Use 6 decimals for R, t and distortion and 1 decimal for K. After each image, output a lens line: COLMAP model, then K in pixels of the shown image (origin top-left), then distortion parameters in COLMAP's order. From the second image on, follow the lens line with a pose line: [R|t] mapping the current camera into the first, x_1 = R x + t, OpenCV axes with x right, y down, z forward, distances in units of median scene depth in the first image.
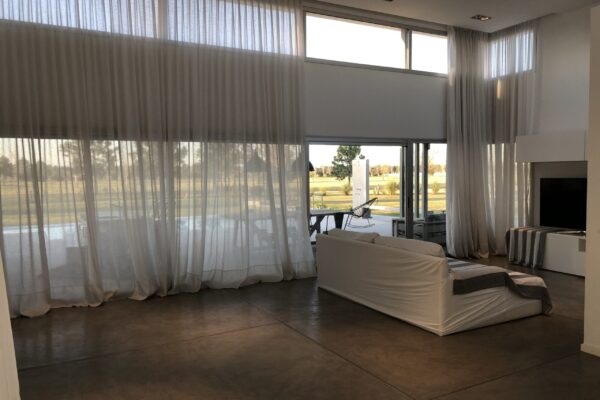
lens RADIAL K [[486.9, 0, 304.1], [0, 486.9, 200.4], [0, 0, 1]] dist [0.054588, -0.073901]
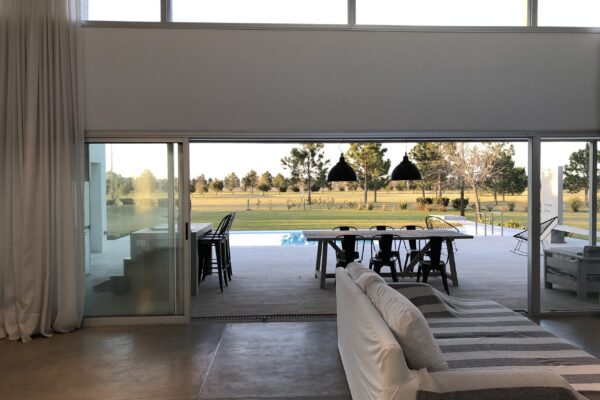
lens RADIAL K [[486.9, 0, 300.4], [0, 486.9, 194.4], [0, 0, 1]] dist [0.054588, -0.073901]
pose [[0.893147, 0.013871, -0.449552, 0.197103], [-0.030220, 0.999116, -0.029210, -0.008944], [0.448749, 0.039674, 0.892777, 0.226721]]
